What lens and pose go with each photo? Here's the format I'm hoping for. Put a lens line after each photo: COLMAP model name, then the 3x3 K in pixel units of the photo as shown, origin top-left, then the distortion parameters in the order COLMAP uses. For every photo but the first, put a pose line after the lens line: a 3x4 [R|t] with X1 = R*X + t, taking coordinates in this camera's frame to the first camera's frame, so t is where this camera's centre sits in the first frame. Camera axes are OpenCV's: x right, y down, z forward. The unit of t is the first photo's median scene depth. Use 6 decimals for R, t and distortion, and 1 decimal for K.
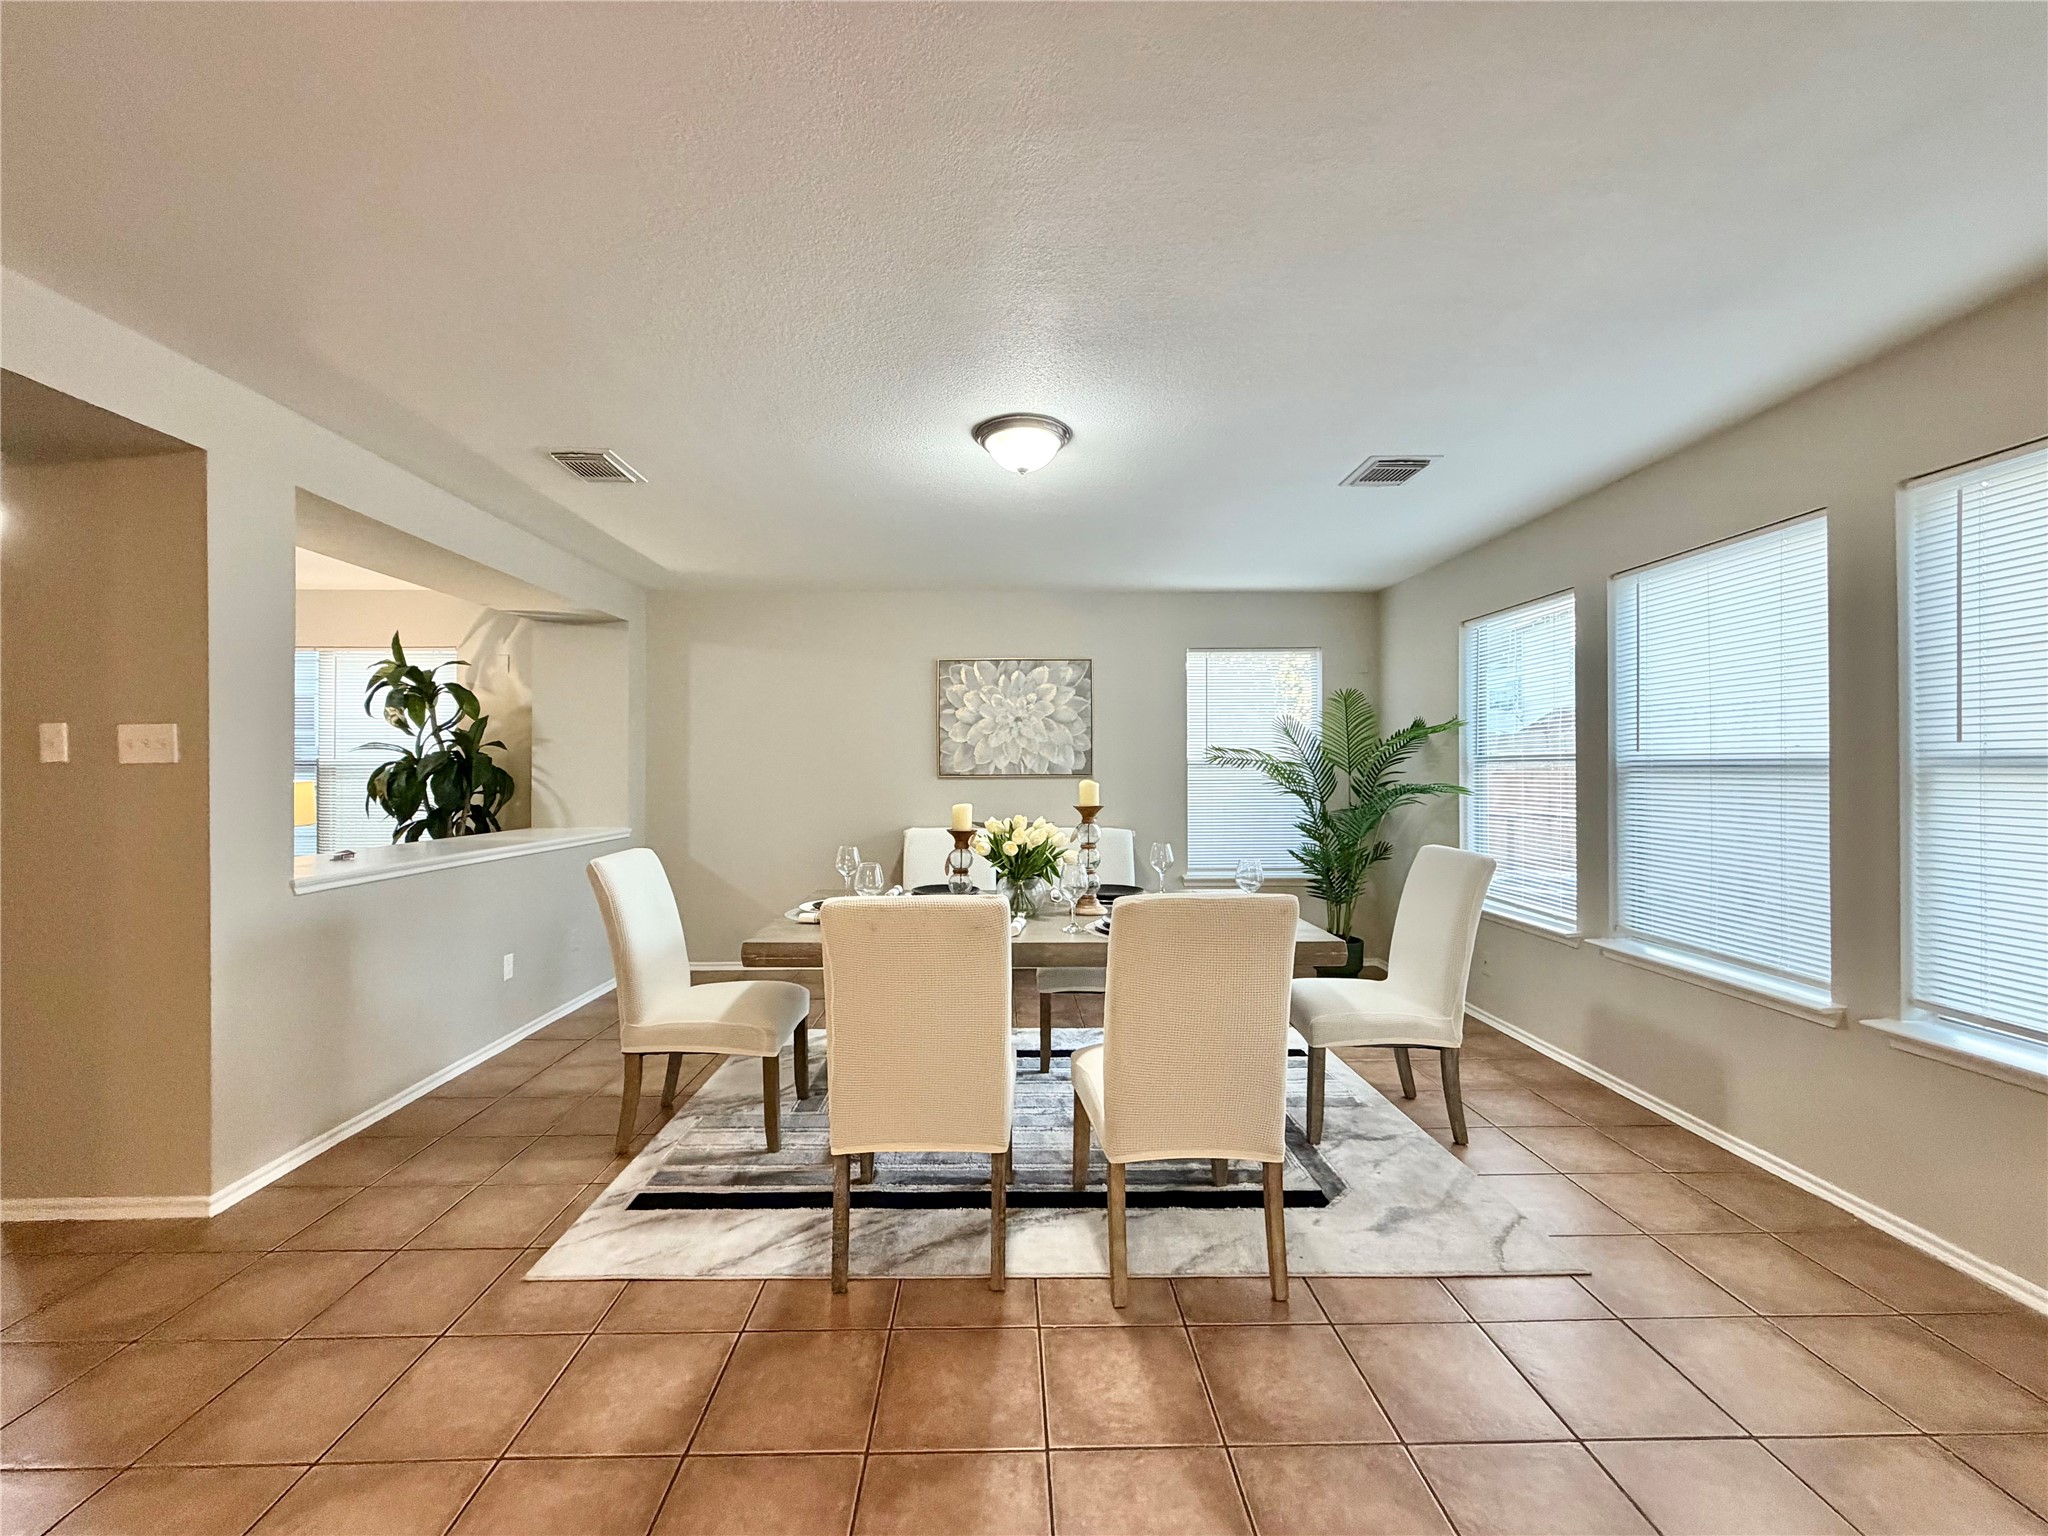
lens RADIAL K [[825.8, 0, 1014.6], [0, 825.8, 770.5], [0, 0, 1]] dist [-0.001920, -0.000131]
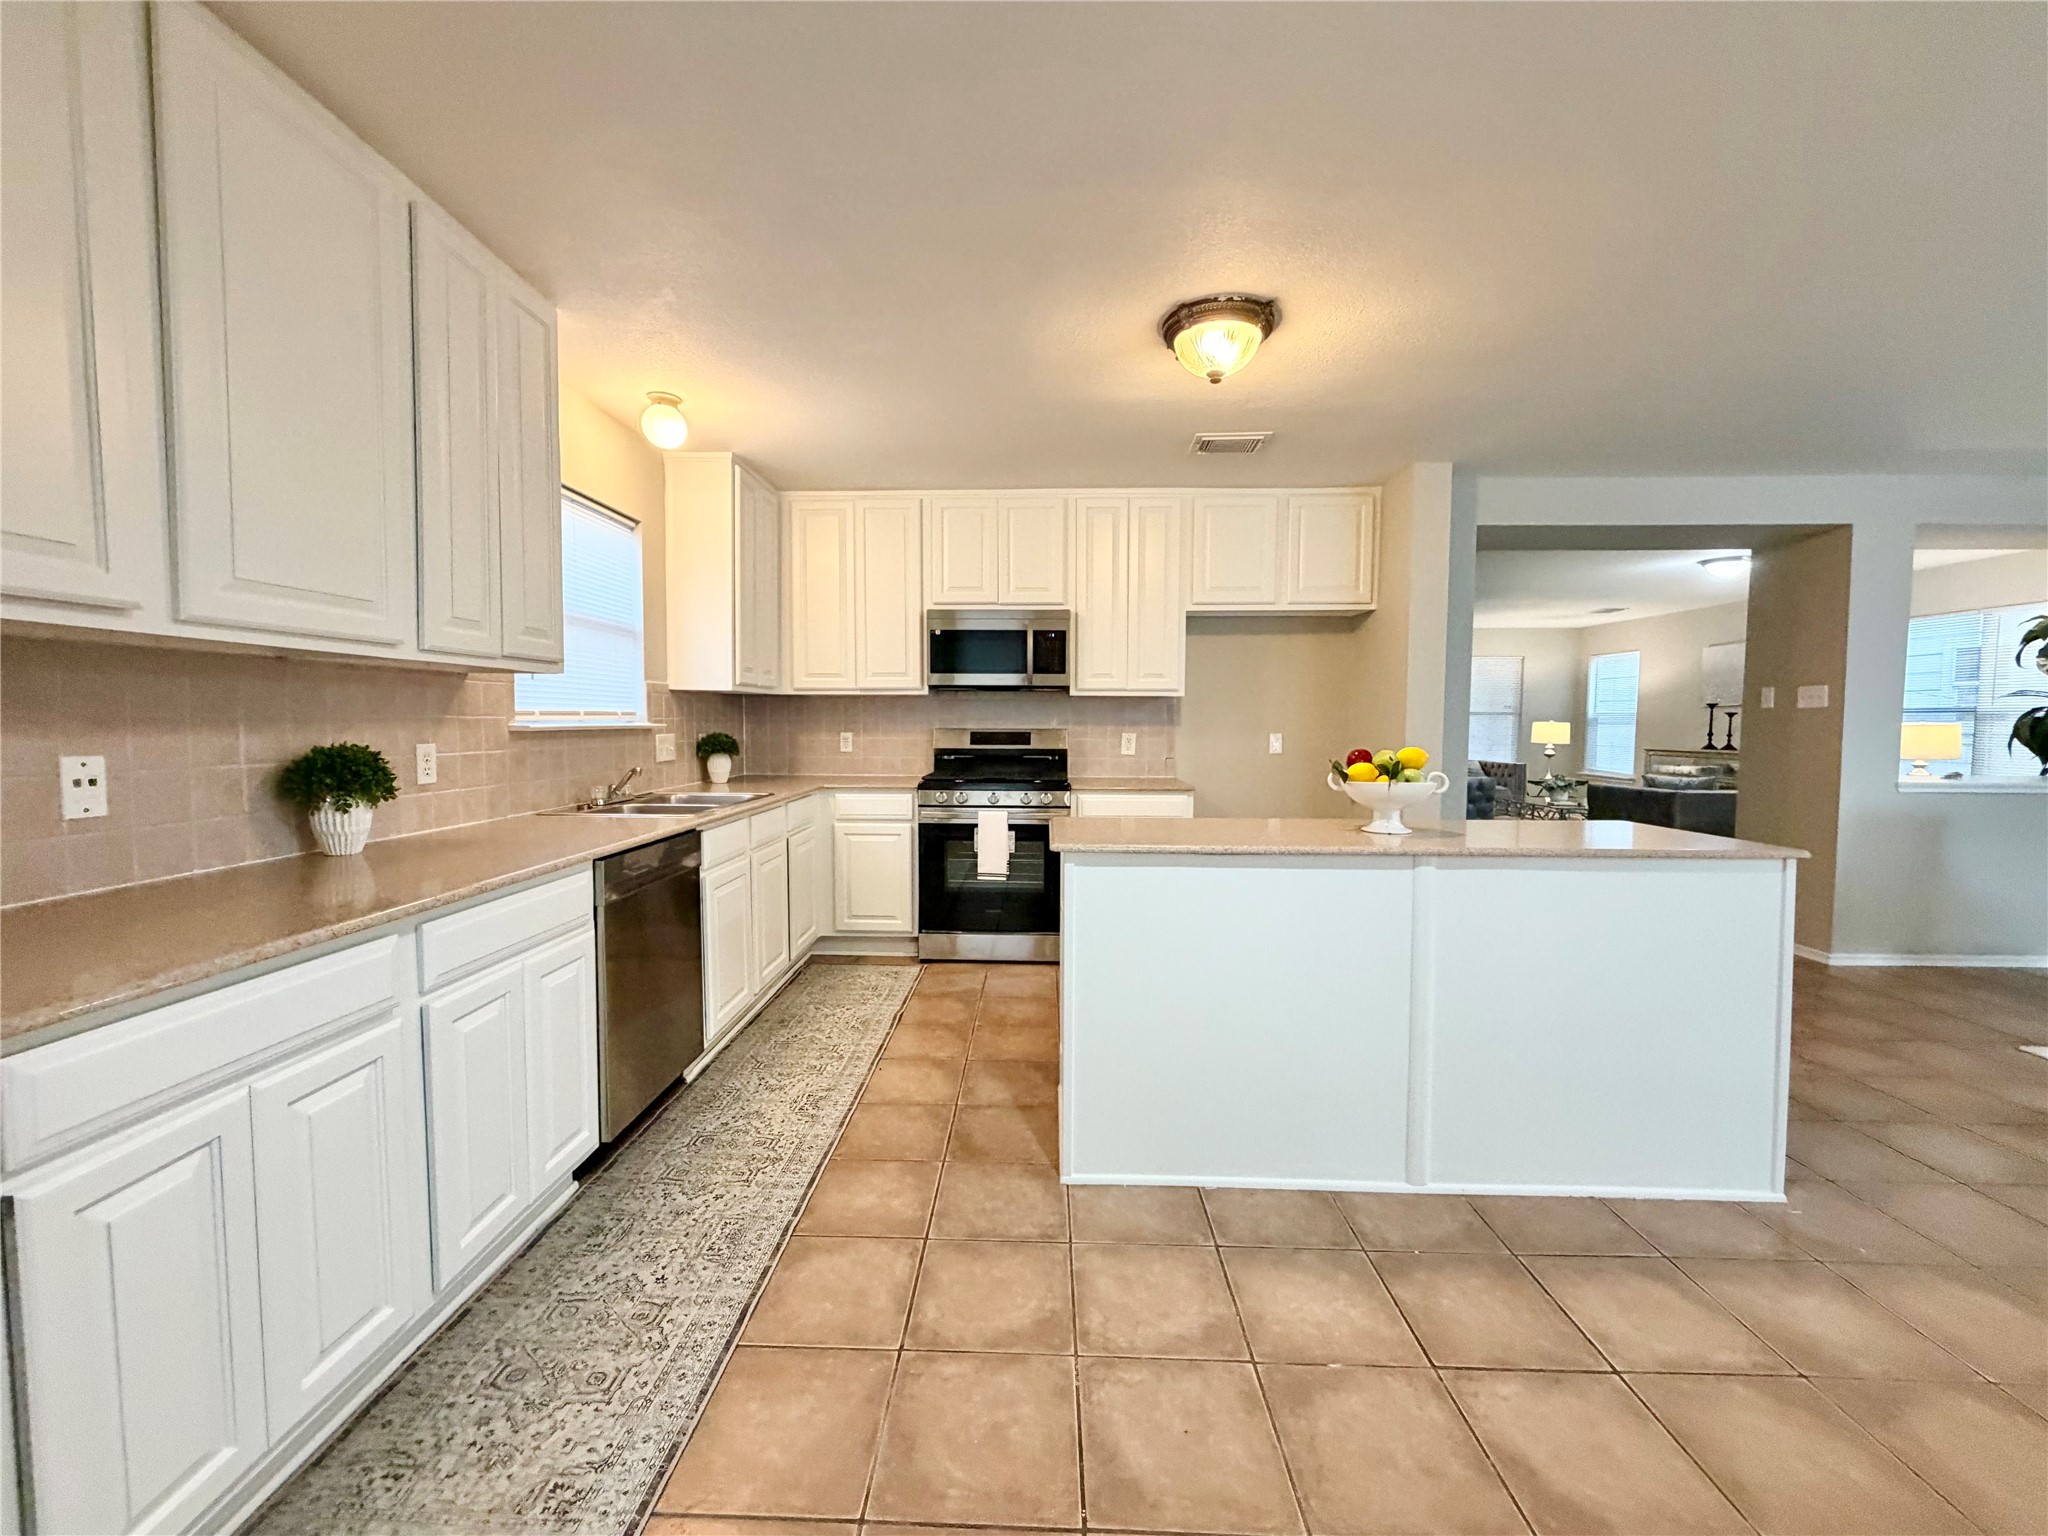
lens RADIAL K [[825.8, 0, 1015.8], [0, 825.8, 765.8], [0, 0, 1]] dist [-0.001920, -0.000131]
pose [[-0.046441, 0.052073, -0.997563, 0.438554], [-0.003243, 0.998627, 0.052280, 0.015155], [0.998916, 0.005663, -0.046208, -0.344600]]
